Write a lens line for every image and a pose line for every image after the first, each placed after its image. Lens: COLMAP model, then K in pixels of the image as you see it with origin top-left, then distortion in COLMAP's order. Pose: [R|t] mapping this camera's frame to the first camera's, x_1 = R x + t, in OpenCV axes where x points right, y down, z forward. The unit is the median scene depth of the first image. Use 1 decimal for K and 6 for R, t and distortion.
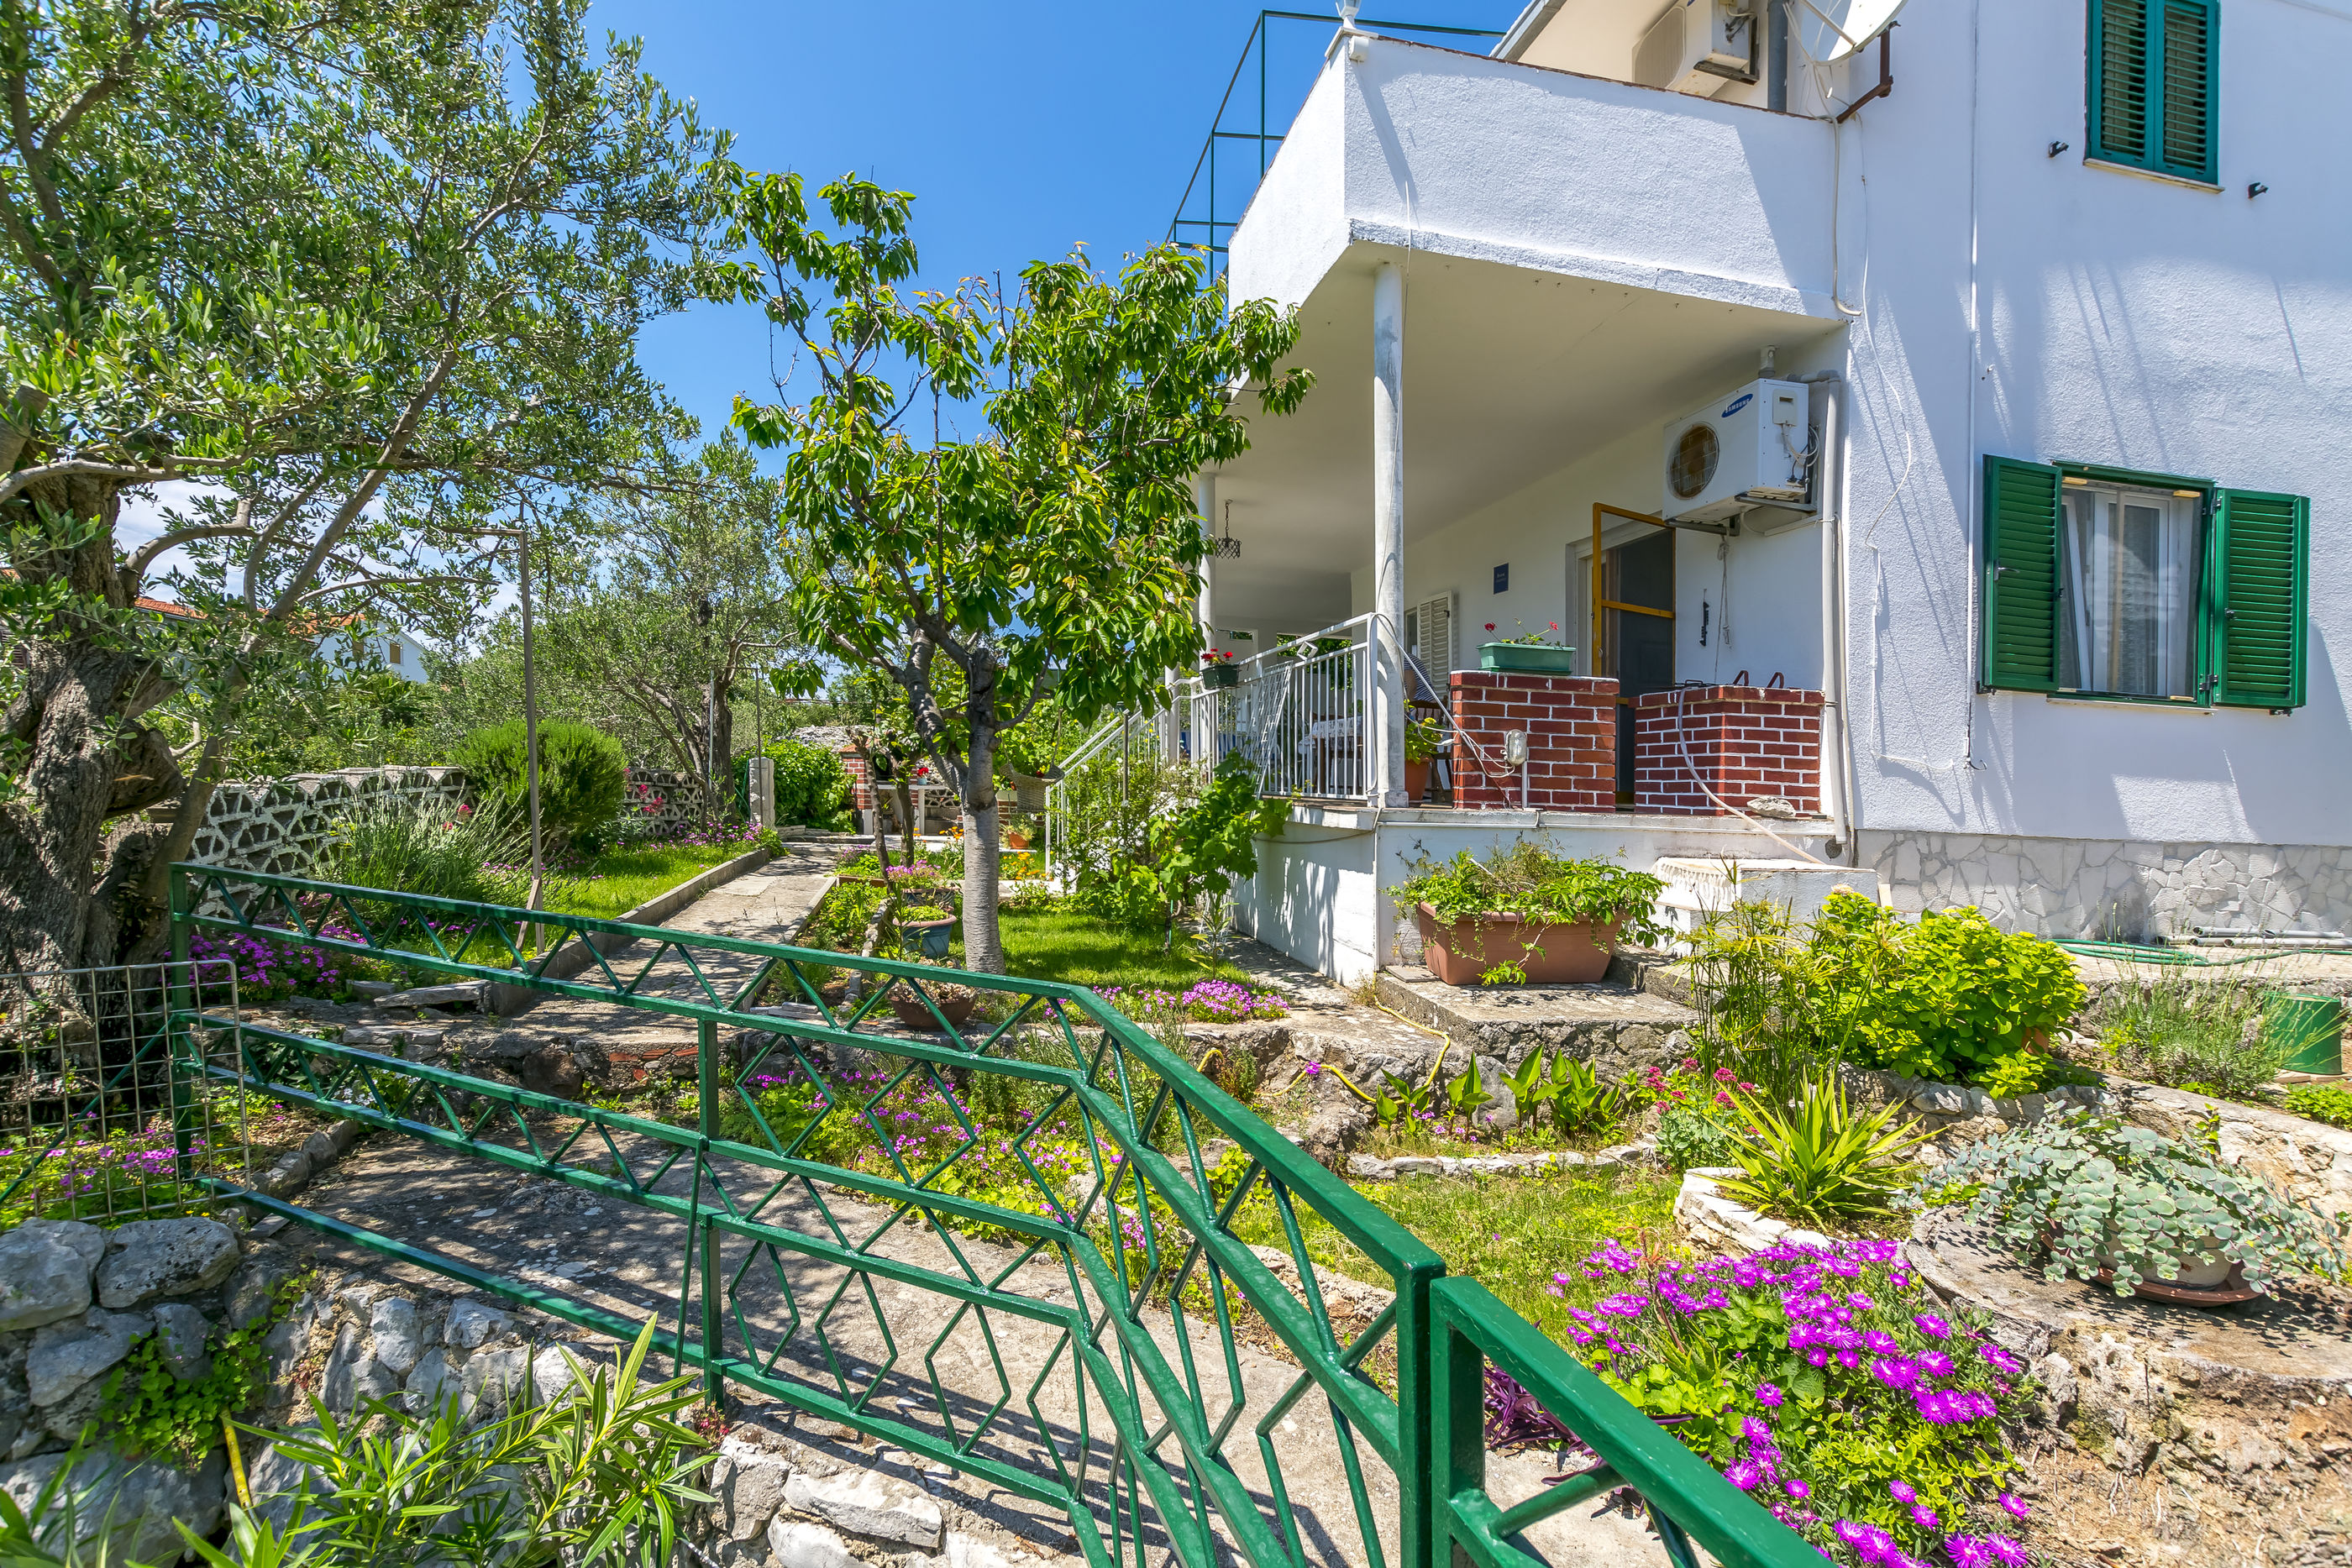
lens RADIAL K [[981.5, 0, 1168.3], [0, 981.5, 744.5], [0, 0, 1]] dist [0.002617, -0.000455]
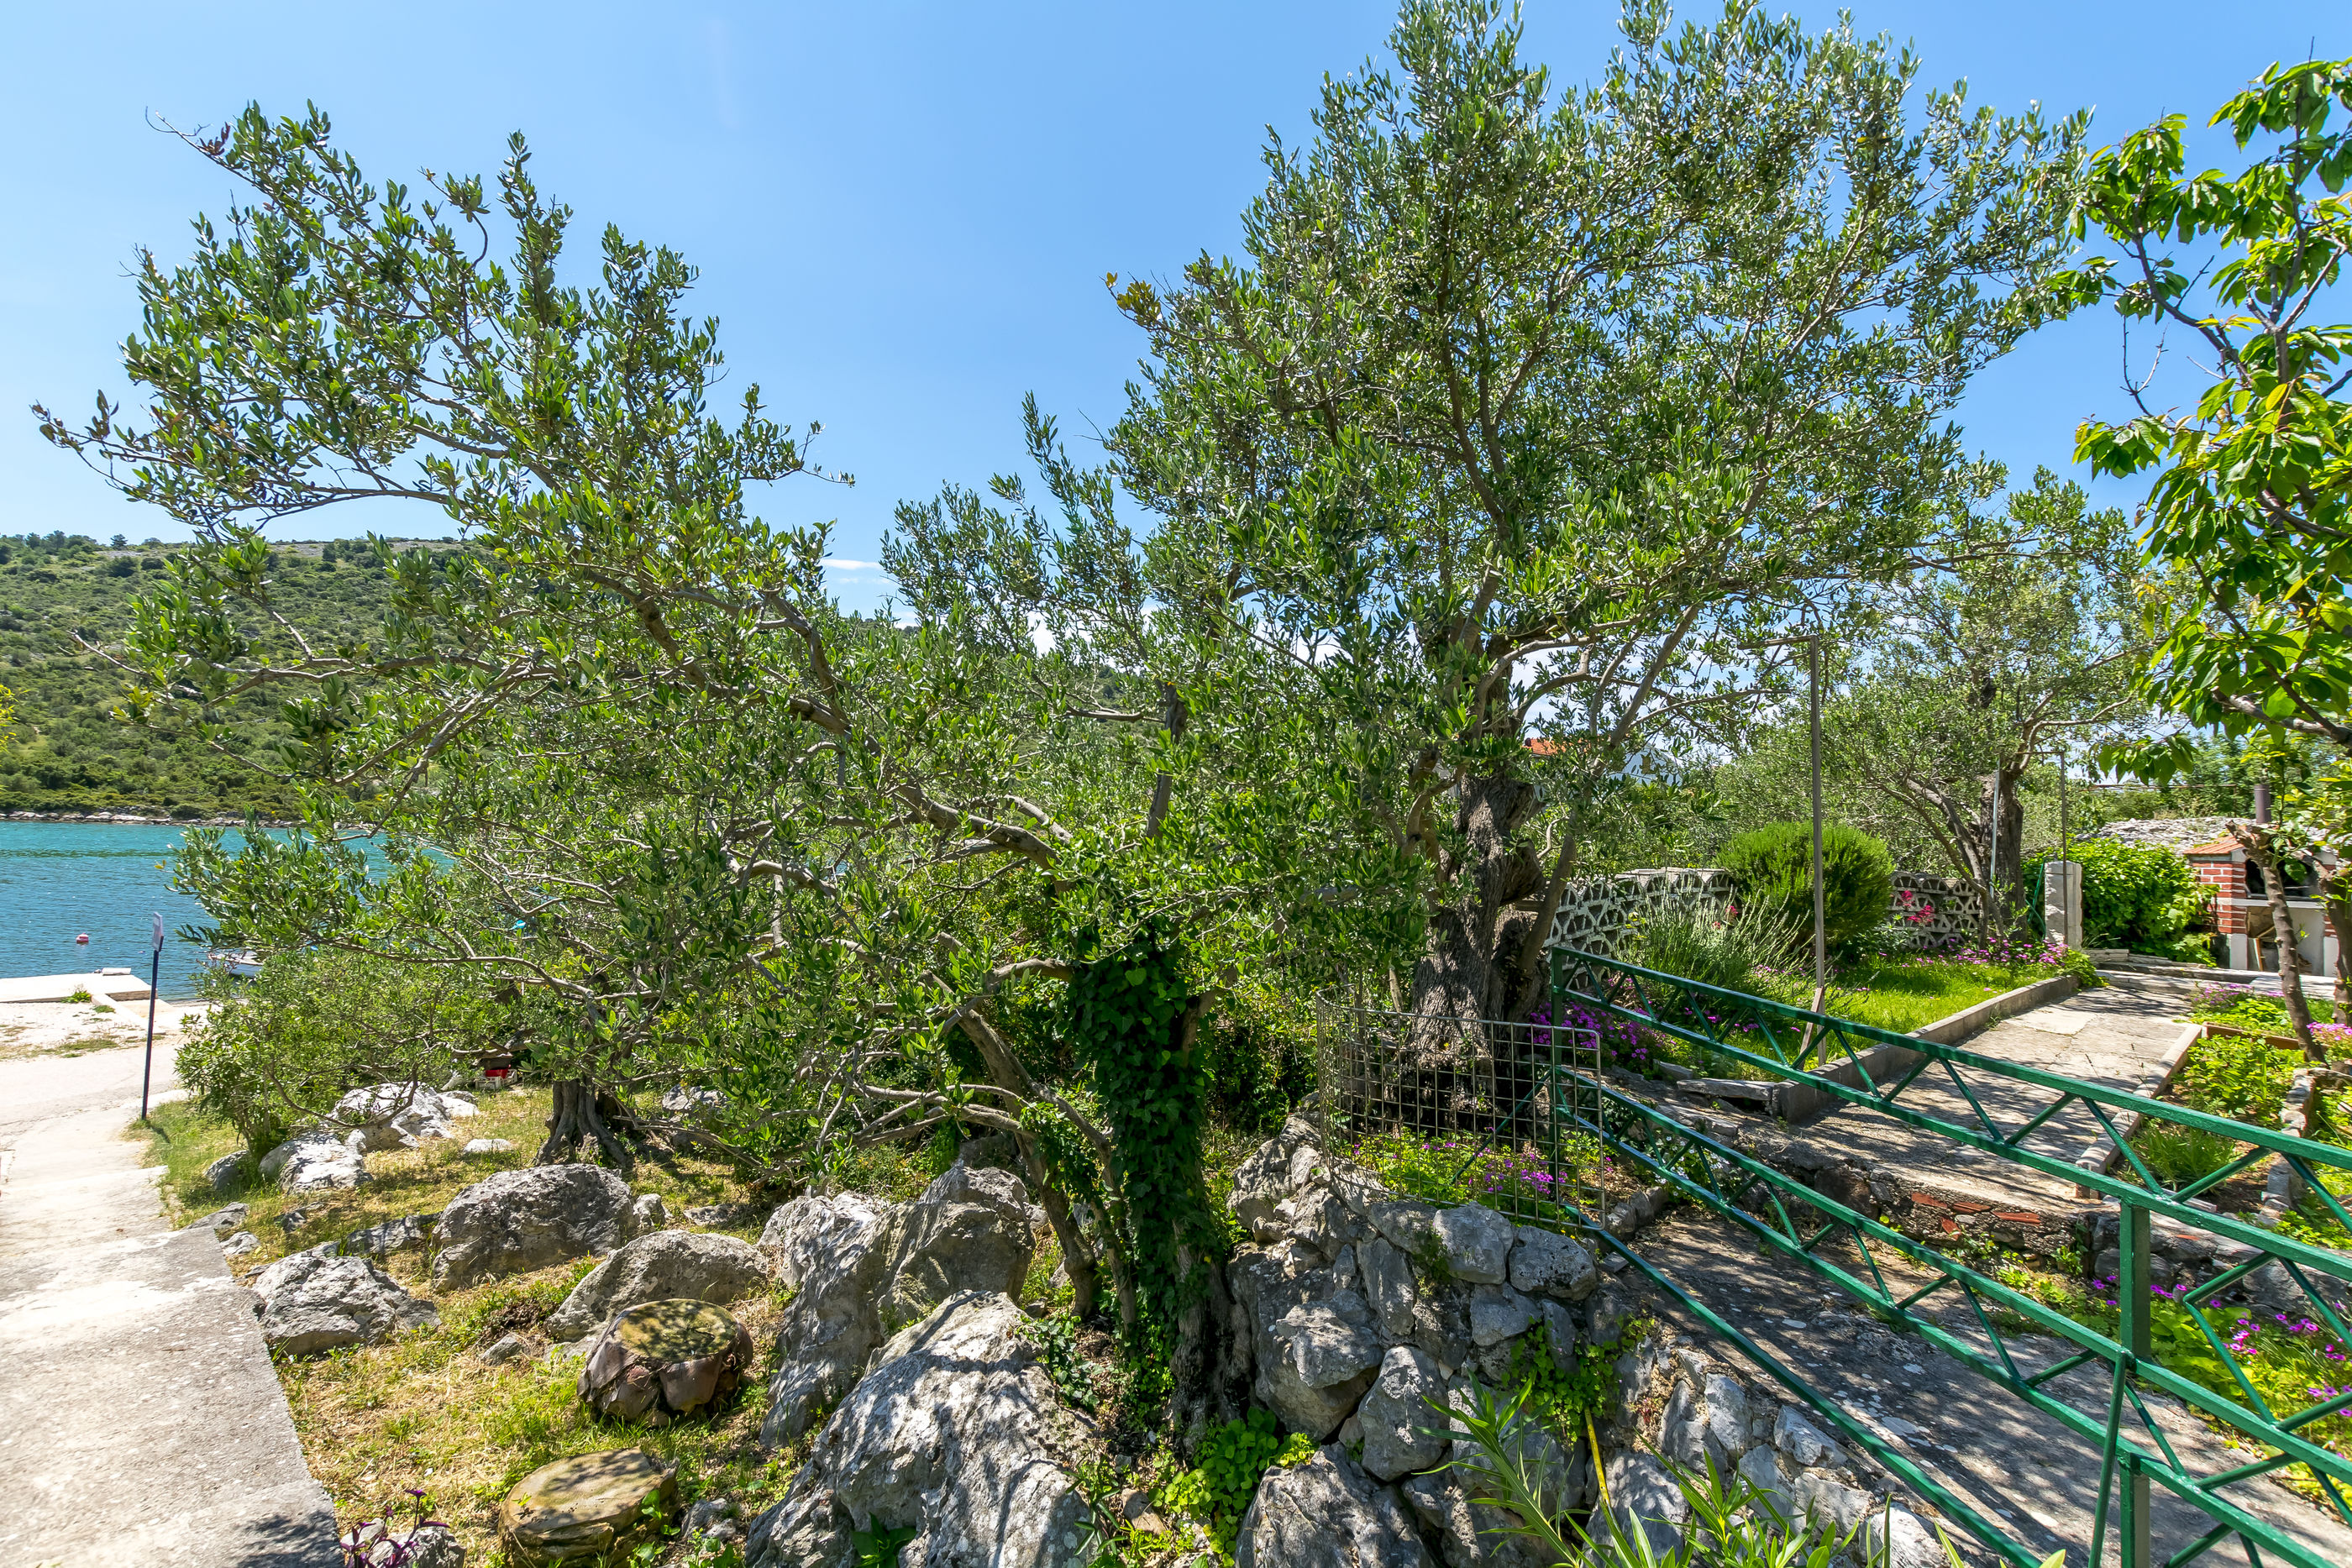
lens RADIAL K [[997.0, 0, 1176.0], [0, 997.0, 784.0], [0, 0, 1]] dist [0.001983, 0.000003]
pose [[0.522187, -0.056471, -0.850959, -0.131486], [0.010636, 0.998159, -0.059713, -0.012136], [0.852764, 0.022130, 0.521827, -0.066250]]
